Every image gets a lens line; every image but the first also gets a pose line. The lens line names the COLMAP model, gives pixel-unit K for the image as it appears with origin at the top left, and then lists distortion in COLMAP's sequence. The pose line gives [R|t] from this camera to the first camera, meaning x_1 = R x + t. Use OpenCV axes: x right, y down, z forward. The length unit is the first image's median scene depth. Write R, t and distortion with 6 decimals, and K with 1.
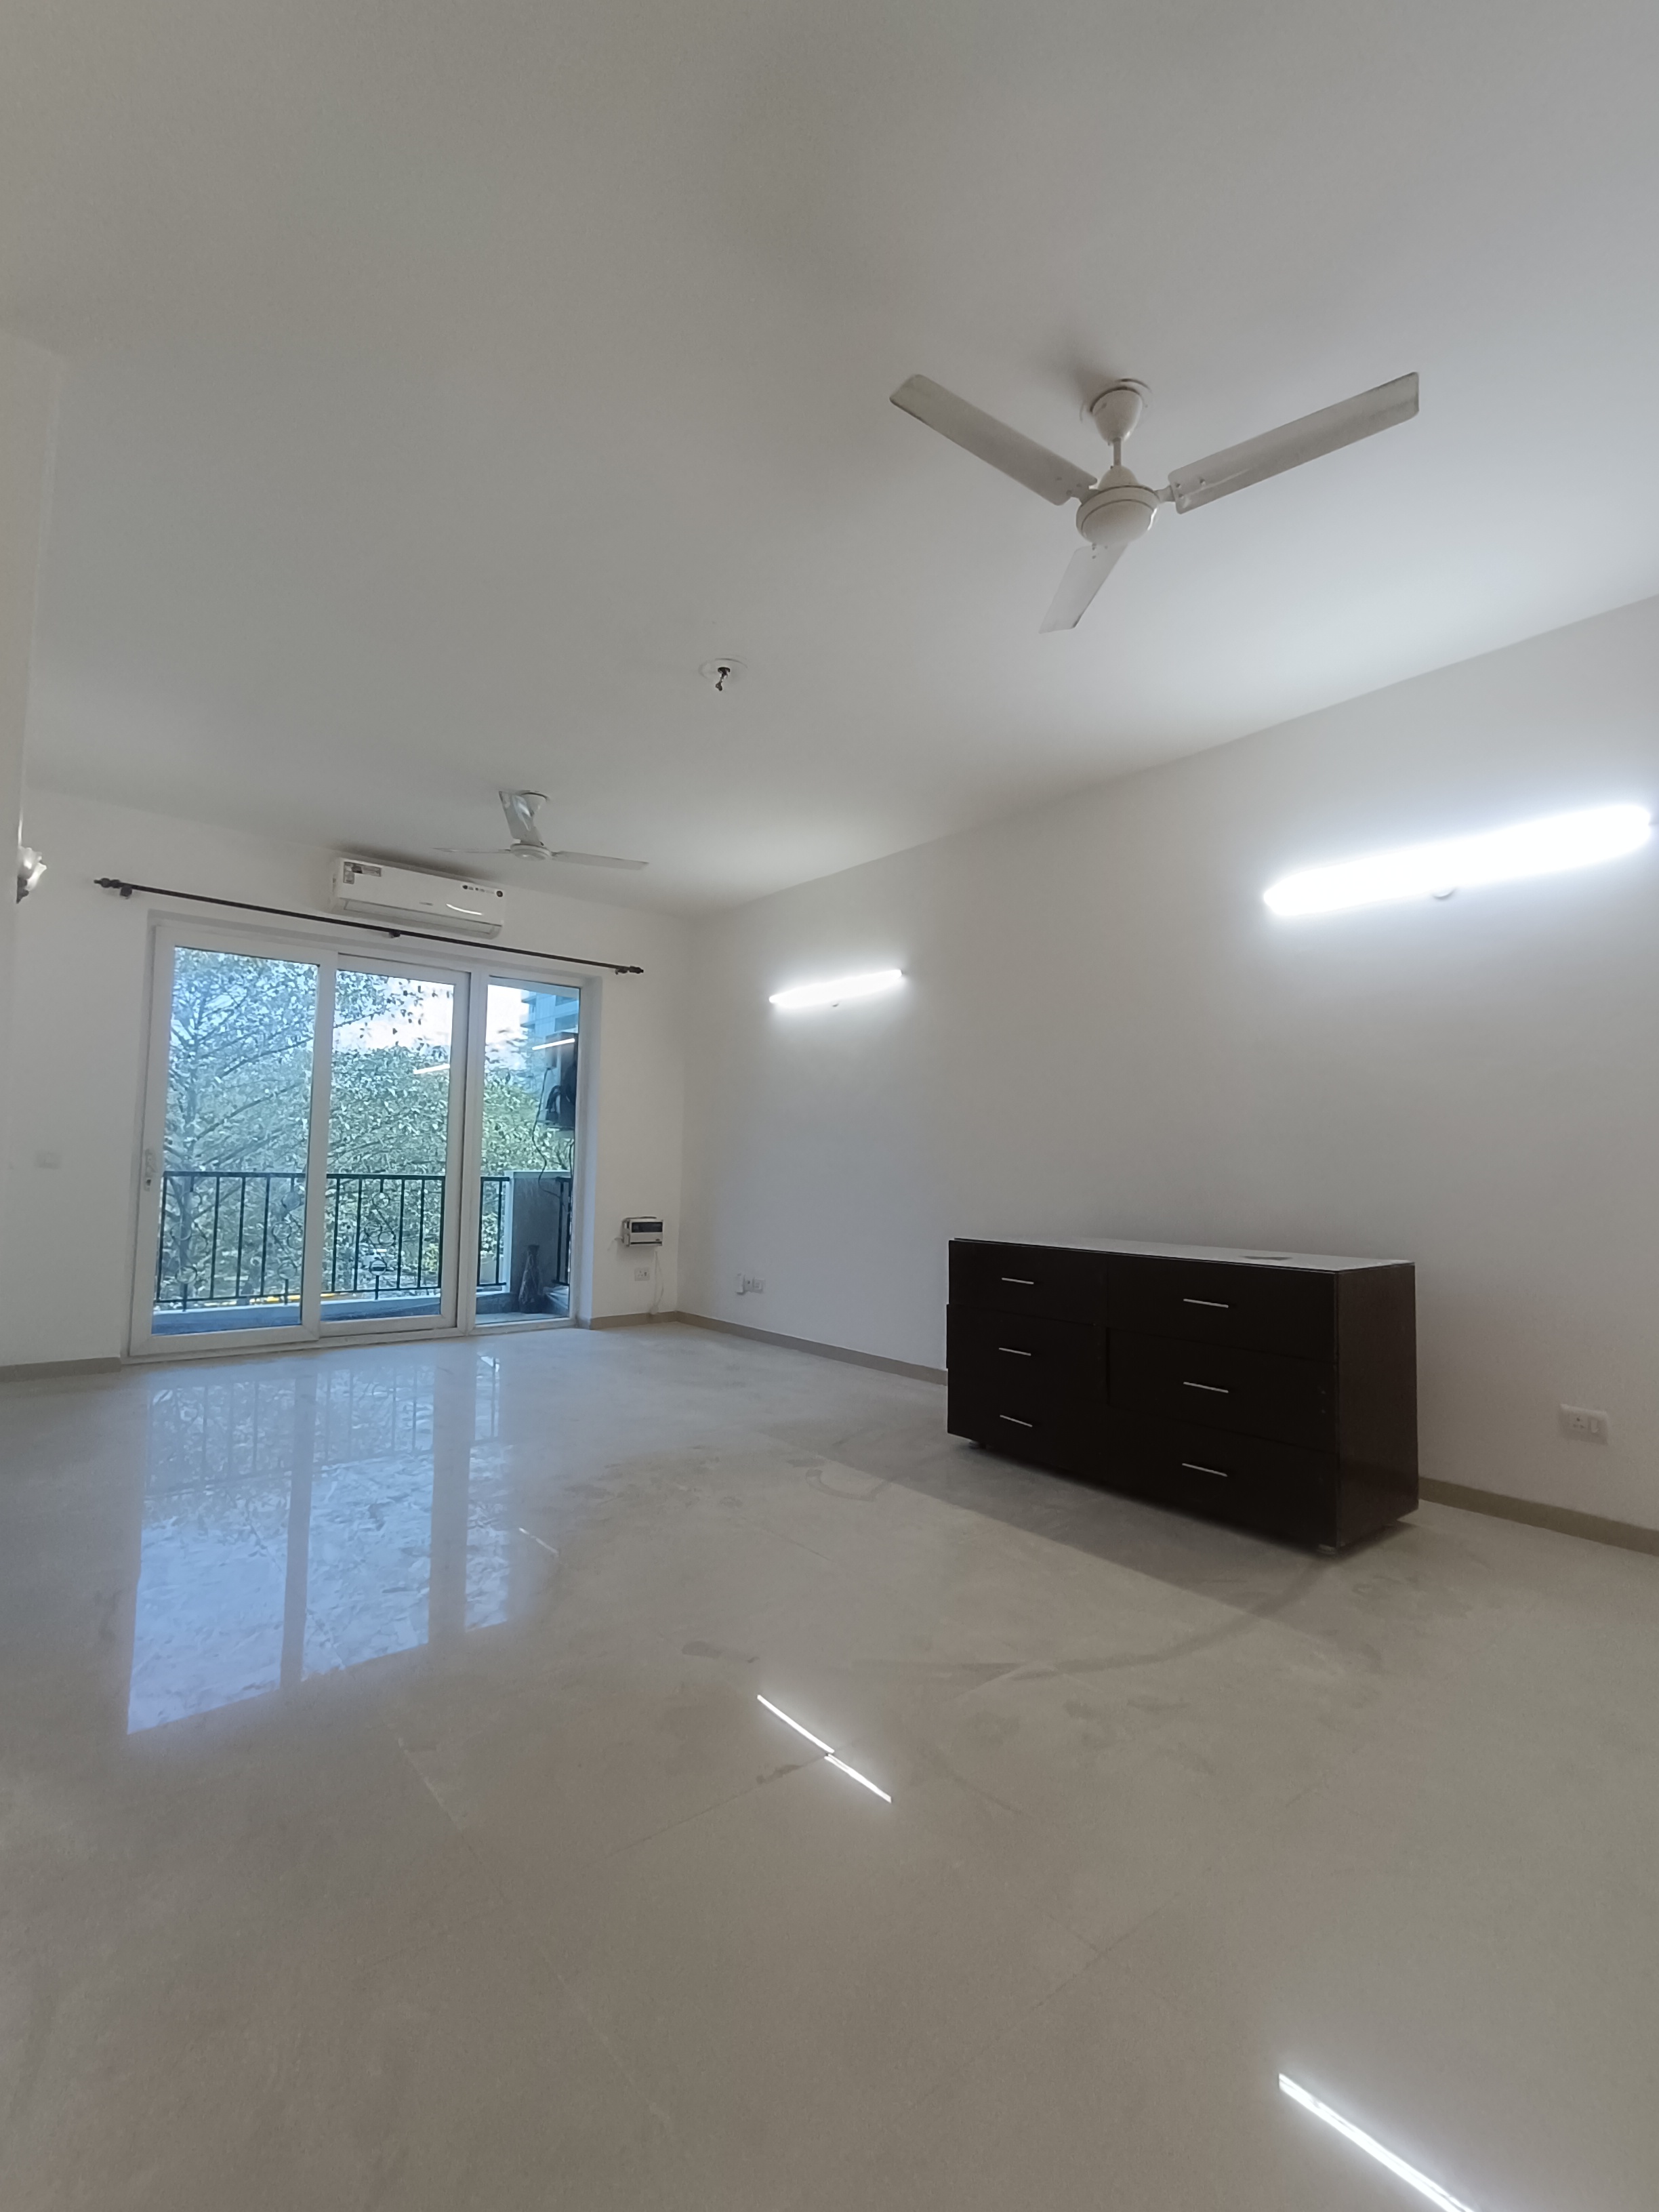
lens RADIAL K [[1025.3, 0, 831.7], [0, 1025.3, 1085.7], [0, 0, 1]] dist [-0.011816, 0.006744]
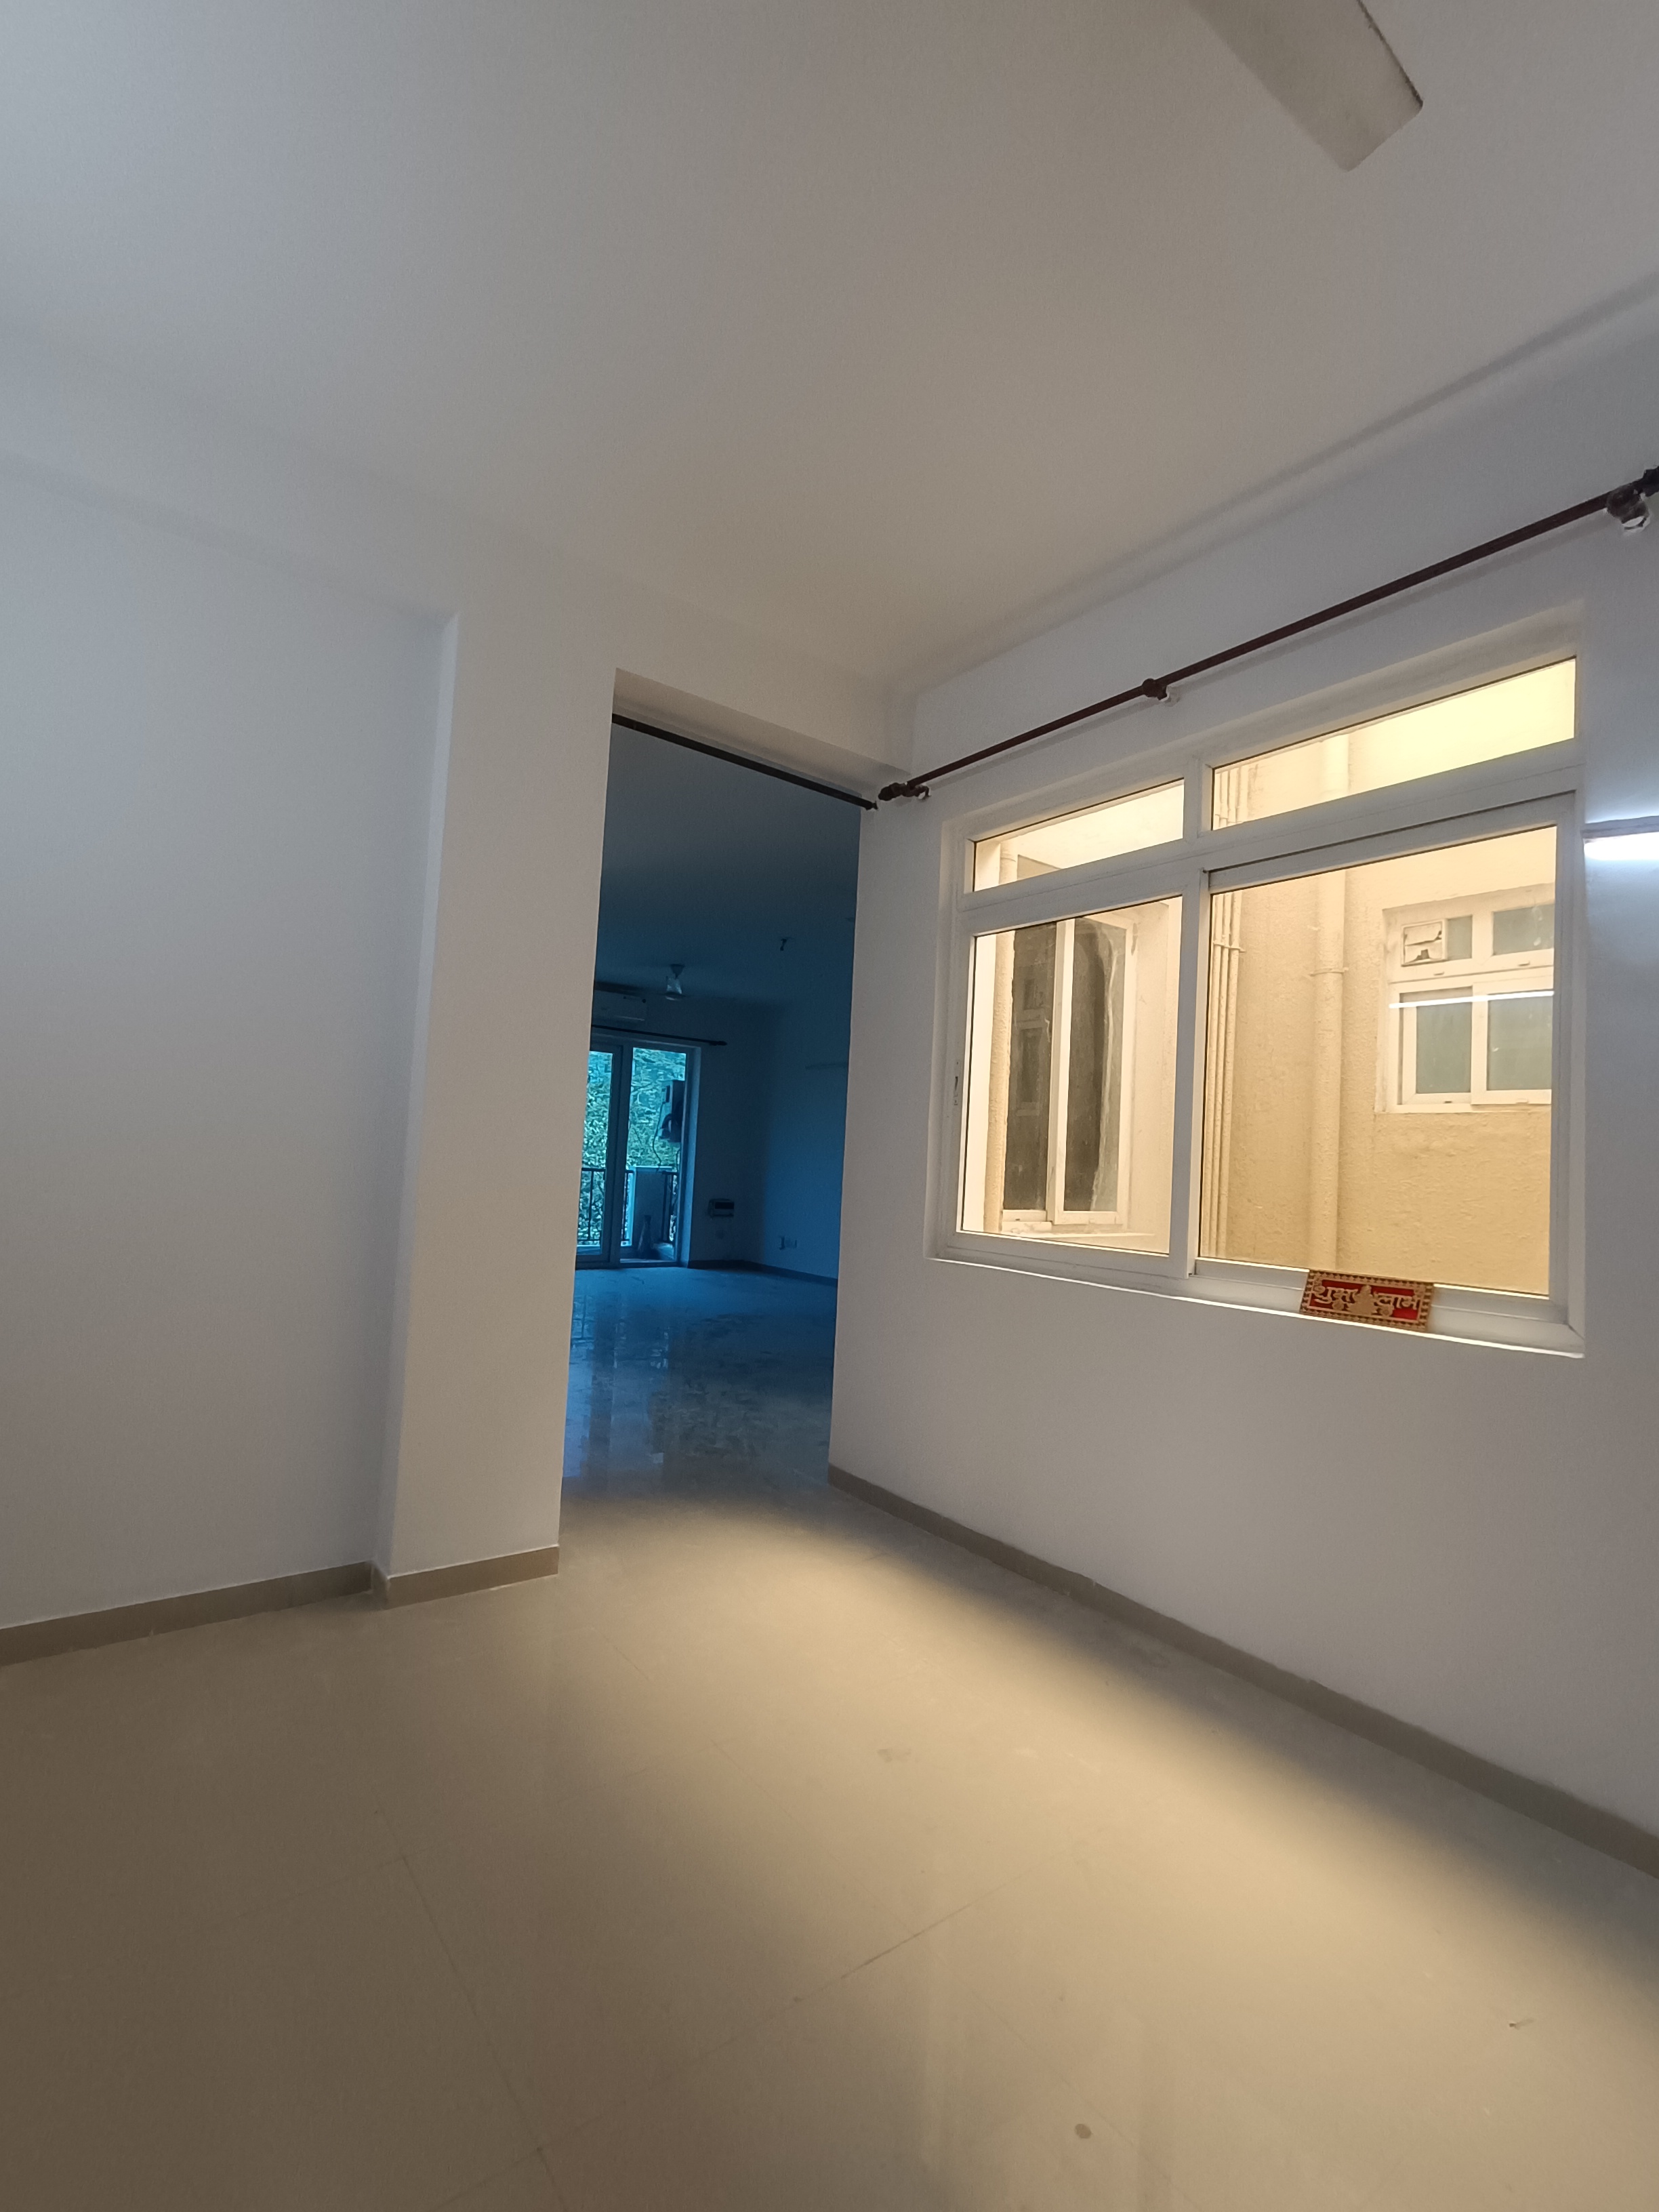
lens RADIAL K [[1025.3, 0, 832.5], [0, 1025.3, 1104.0], [0, 0, 1]] dist [-0.011816, 0.006744]
pose [[0.998713, 0.031255, -0.039952, 0.046724], [-0.030435, 0.999317, 0.020959, -0.057921], [0.040580, -0.019716, 0.998982, -0.584205]]
